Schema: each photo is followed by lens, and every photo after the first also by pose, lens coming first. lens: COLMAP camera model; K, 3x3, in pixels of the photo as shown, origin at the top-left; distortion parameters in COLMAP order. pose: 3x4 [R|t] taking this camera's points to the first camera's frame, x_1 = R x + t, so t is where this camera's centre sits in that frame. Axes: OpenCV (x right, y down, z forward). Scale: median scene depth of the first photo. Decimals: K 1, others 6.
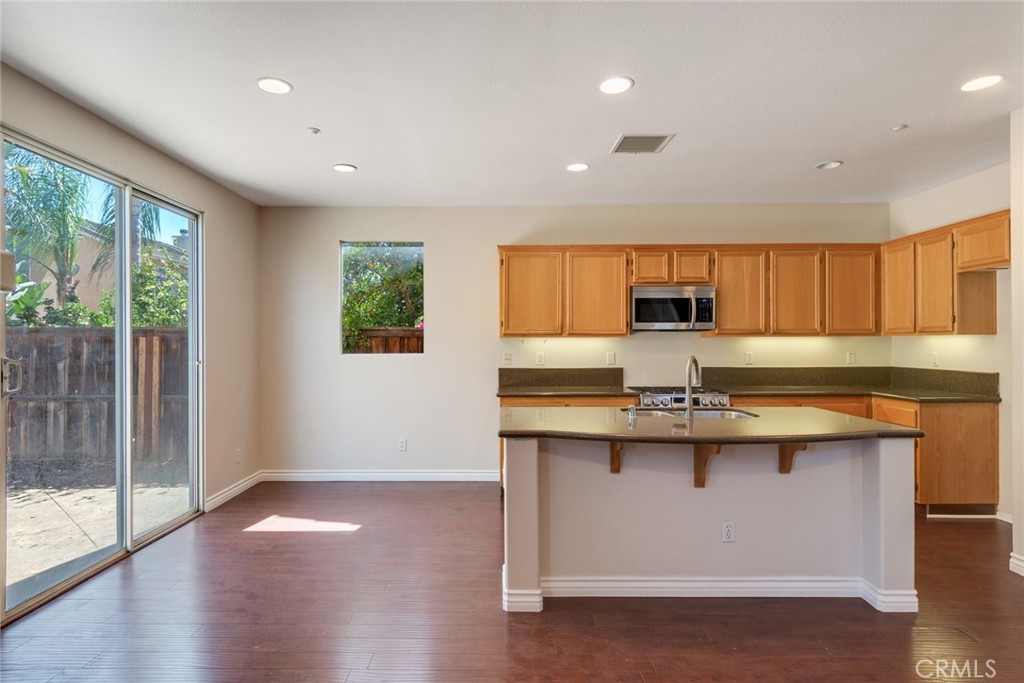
lens RADIAL K [[540.4, 0, 498.7], [0, 540.4, 344.0], [0, 0, 1]] dist [0.002942, -0.000842]
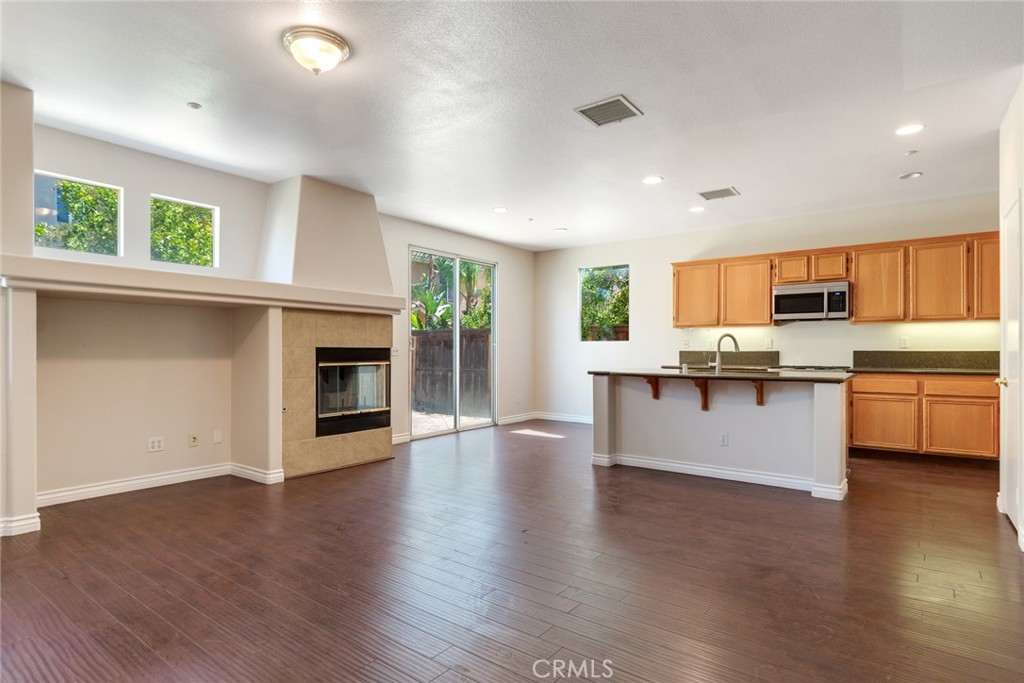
lens RADIAL K [[540.4, 0, 498.7], [0, 540.4, 344.0], [0, 0, 1]] dist [0.002942, -0.000842]
pose [[0.793543, -0.001644, -0.608512, 0.507326], [-0.006523, 0.999916, -0.011208, 0.048765], [0.608479, 0.012863, 0.793465, -0.404374]]
